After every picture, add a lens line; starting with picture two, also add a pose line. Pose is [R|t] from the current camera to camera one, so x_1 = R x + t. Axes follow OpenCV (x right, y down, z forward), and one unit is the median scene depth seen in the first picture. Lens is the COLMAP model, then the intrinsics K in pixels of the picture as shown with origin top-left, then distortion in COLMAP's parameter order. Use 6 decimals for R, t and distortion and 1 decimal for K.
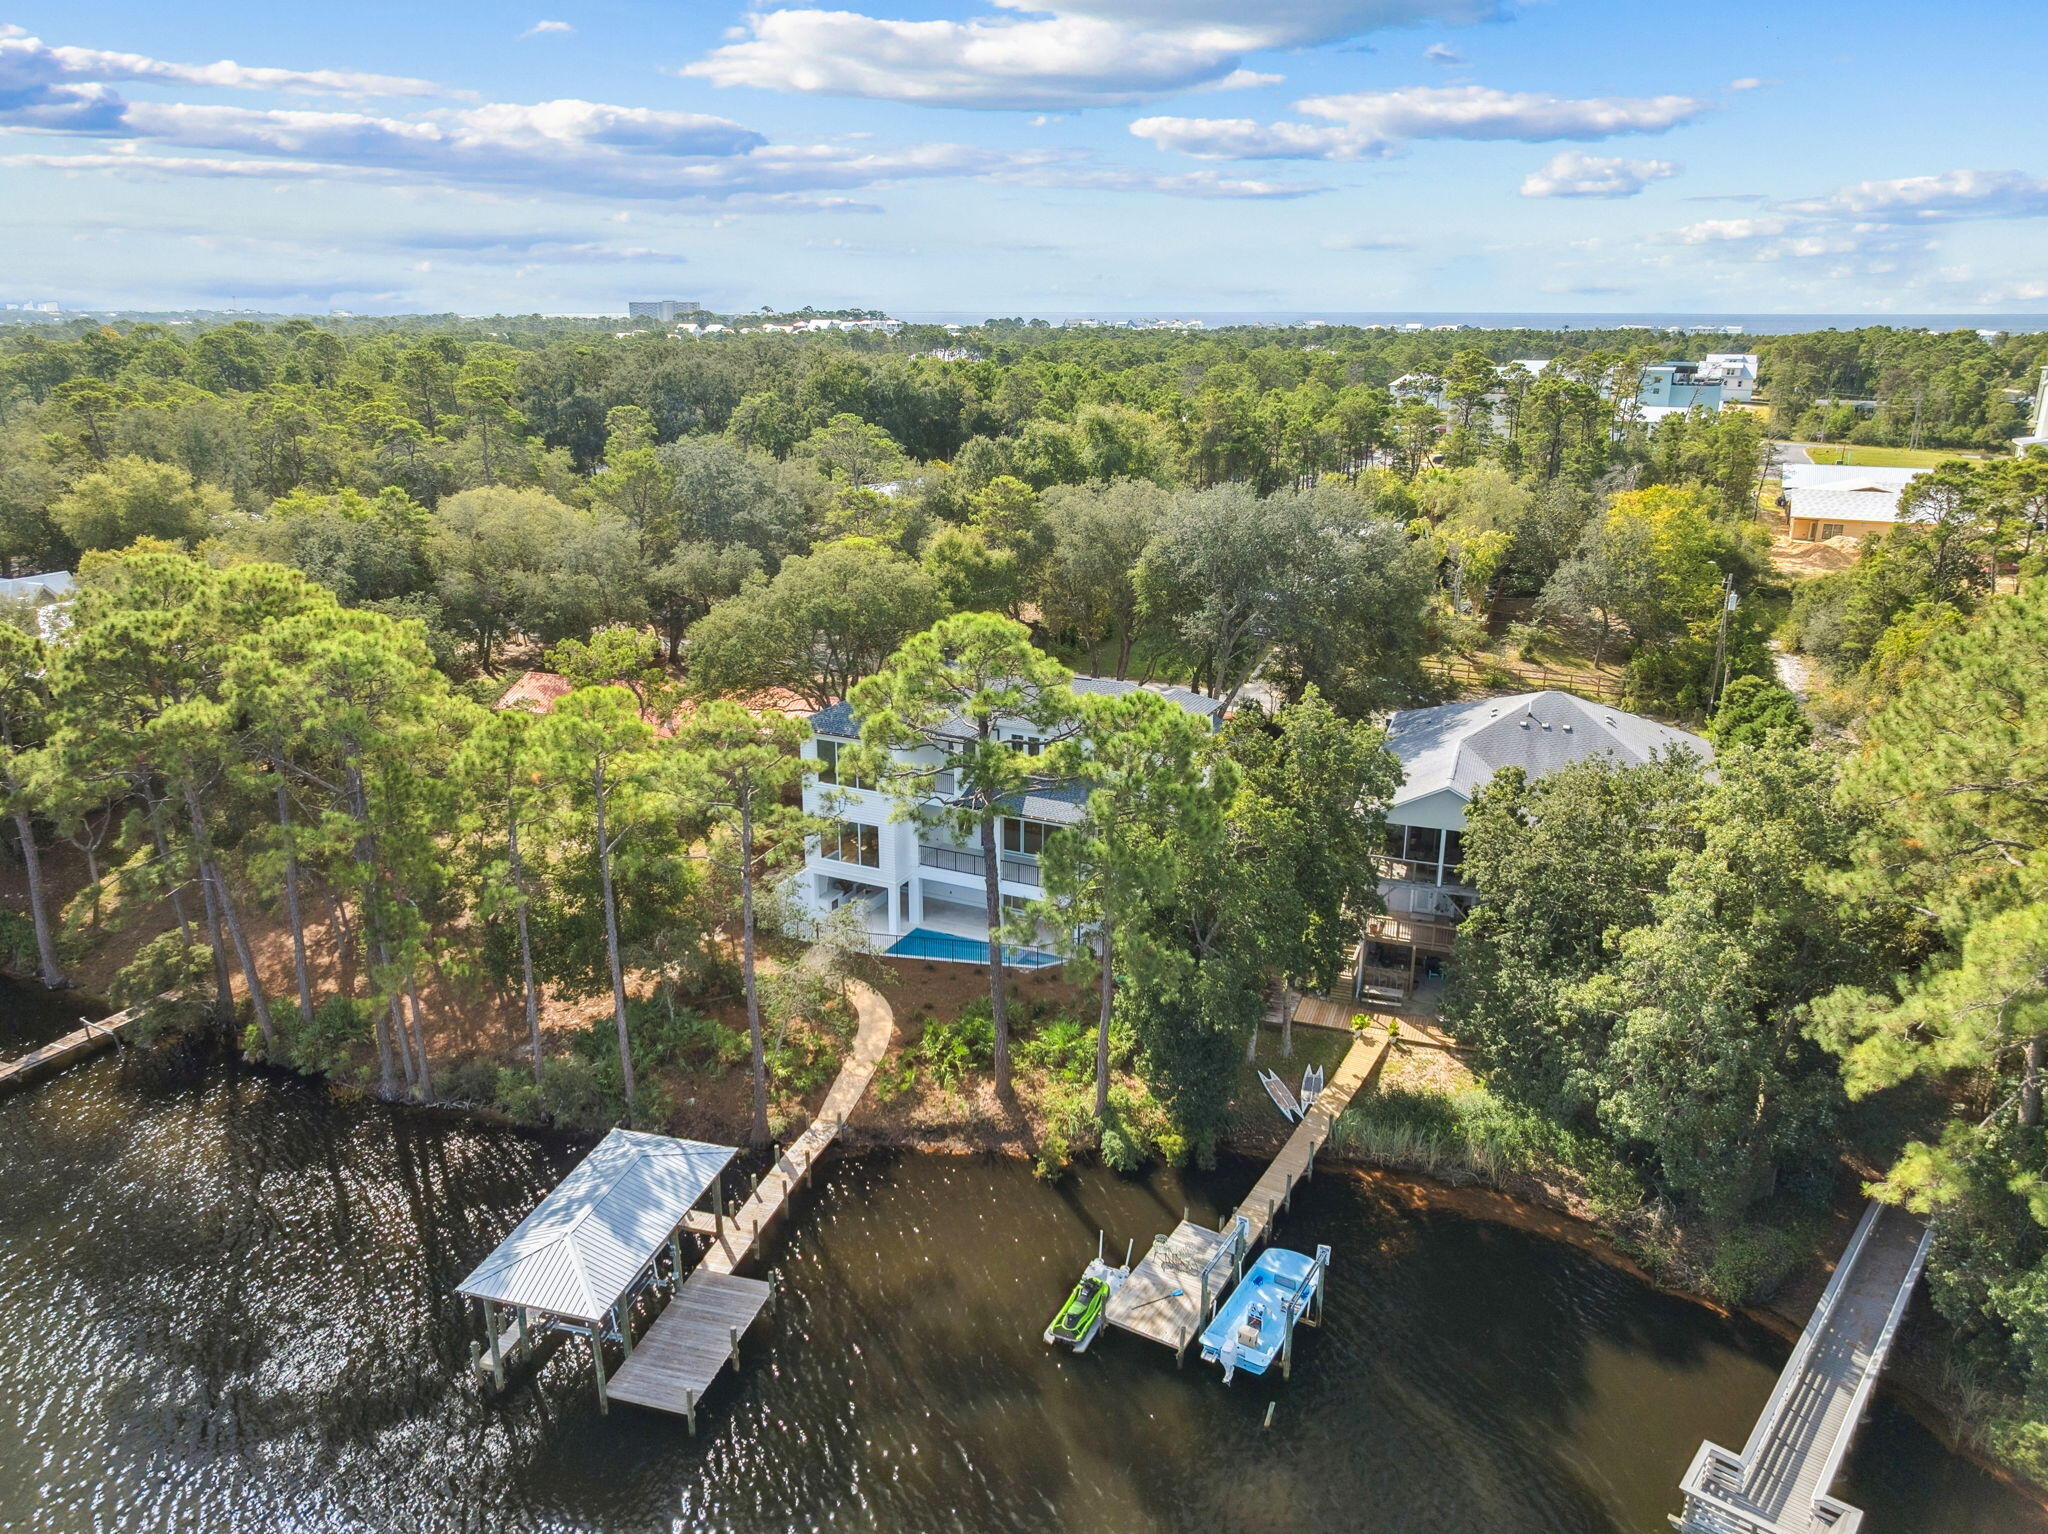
lens RADIAL K [[1474.5, 0, 1022.7], [0, 1474.5, 772.0], [0, 0, 1]] dist [-0.000789, 0.002294]
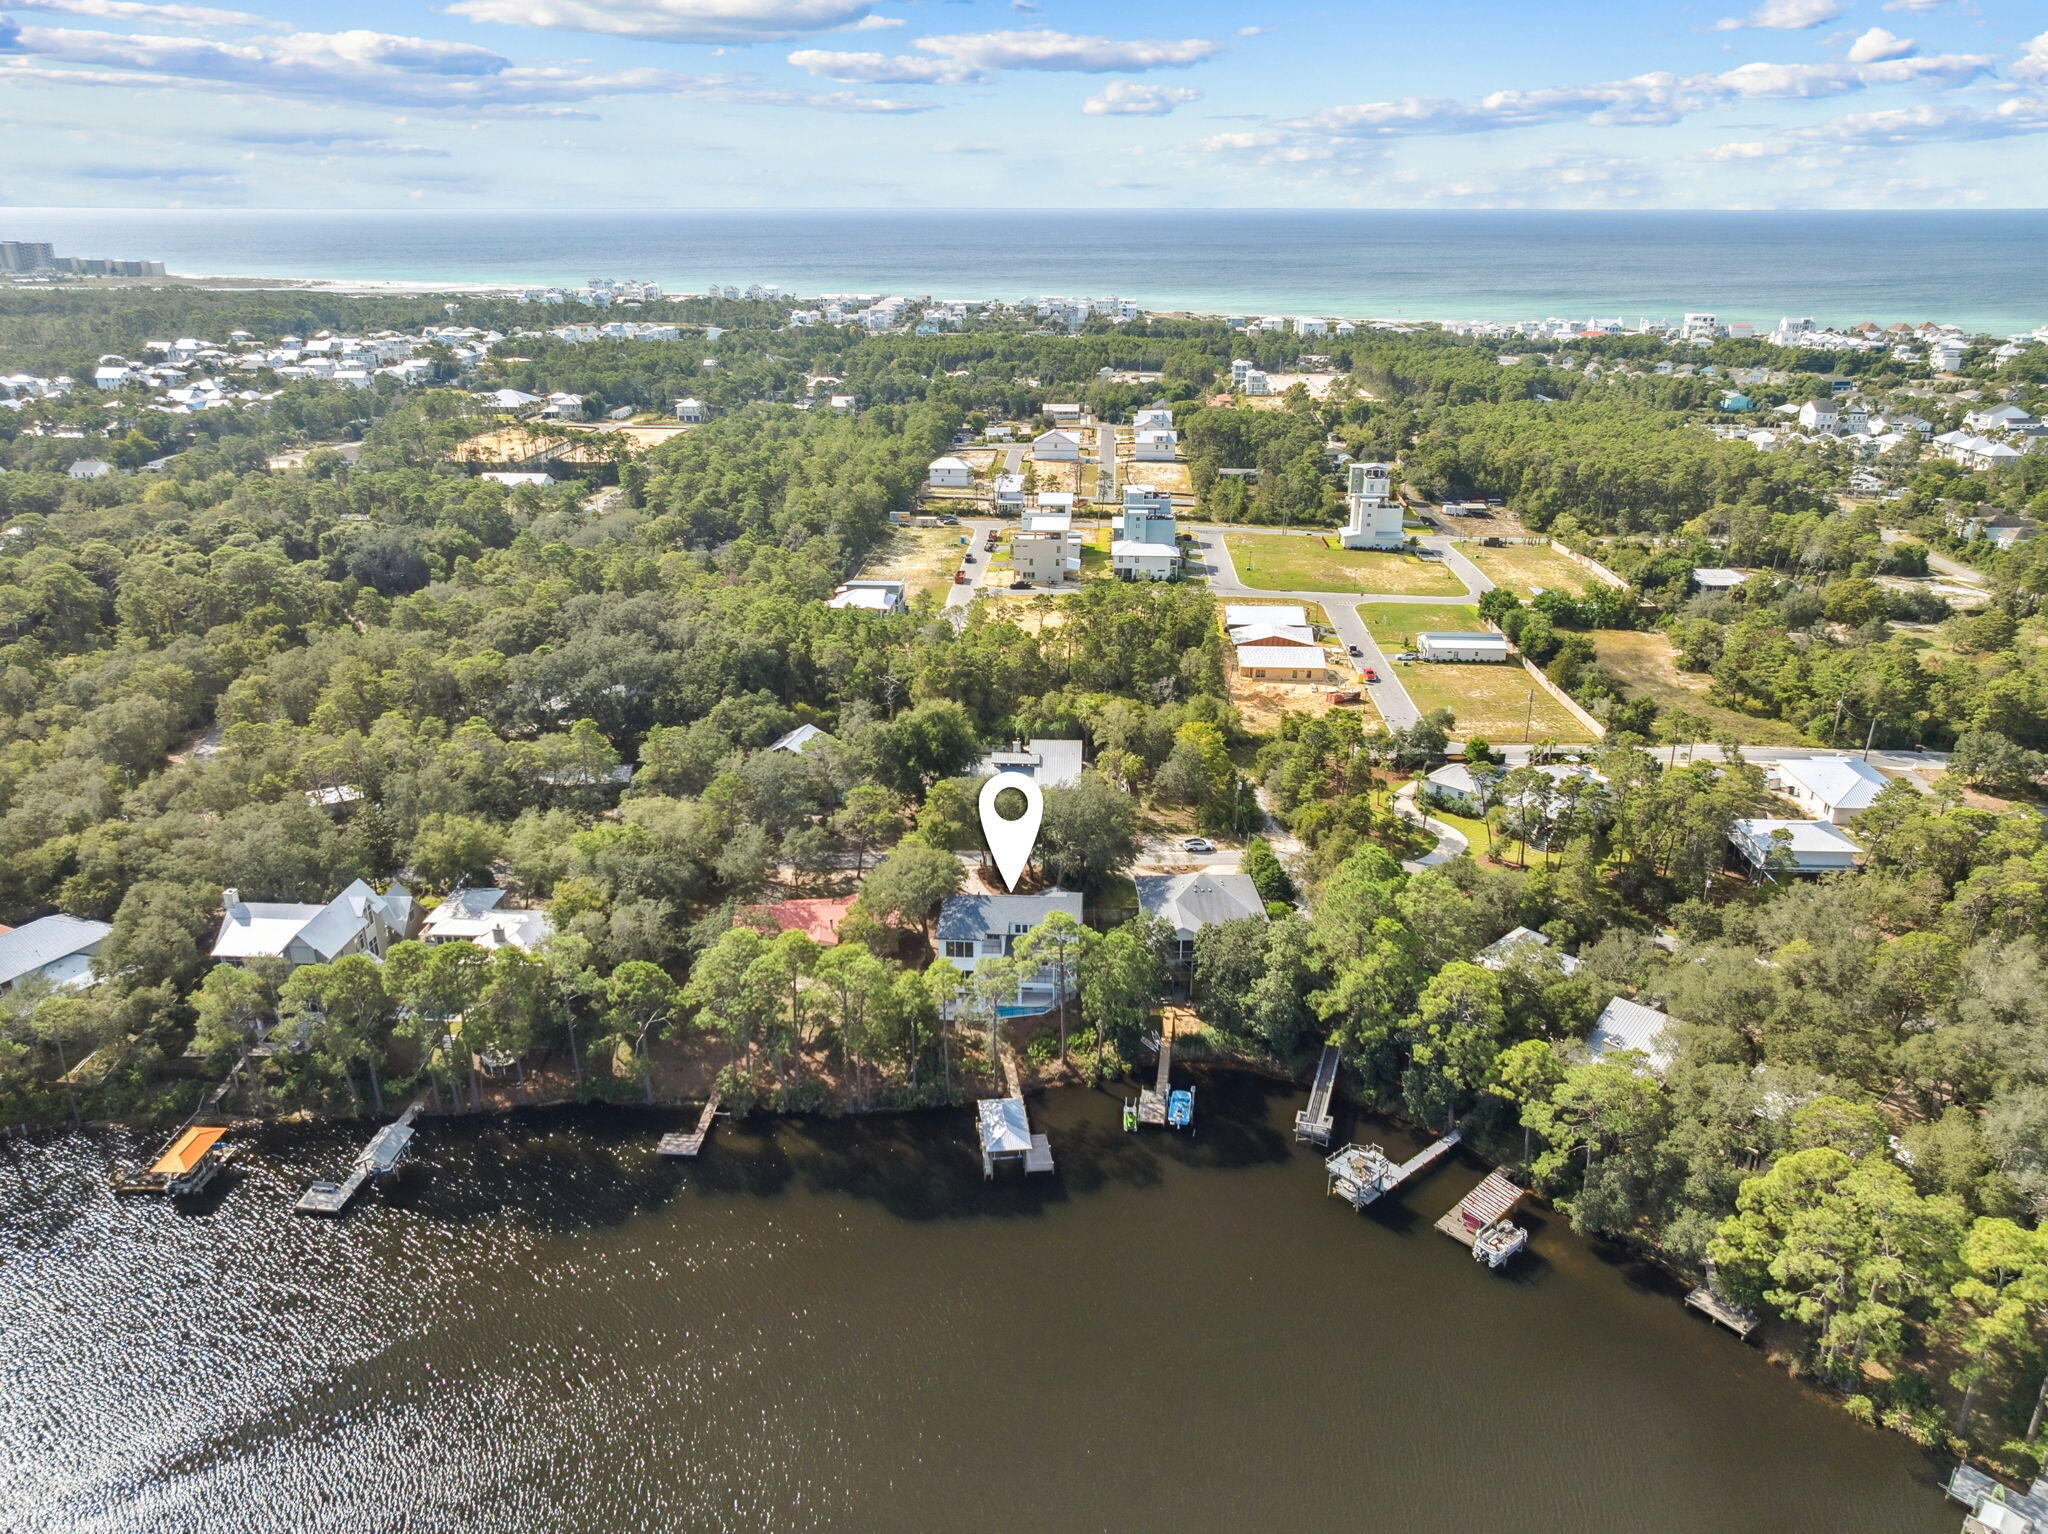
lens RADIAL K [[1474.5, 0, 1030.7], [0, 1474.5, 765.3], [0, 0, 1]] dist [-0.000789, 0.002294]
pose [[0.927060, -0.138280, 0.348481, -1.184401], [0.117153, 0.989797, 0.081097, -0.713045], [-0.356139, -0.034356, 0.933801, -1.967452]]
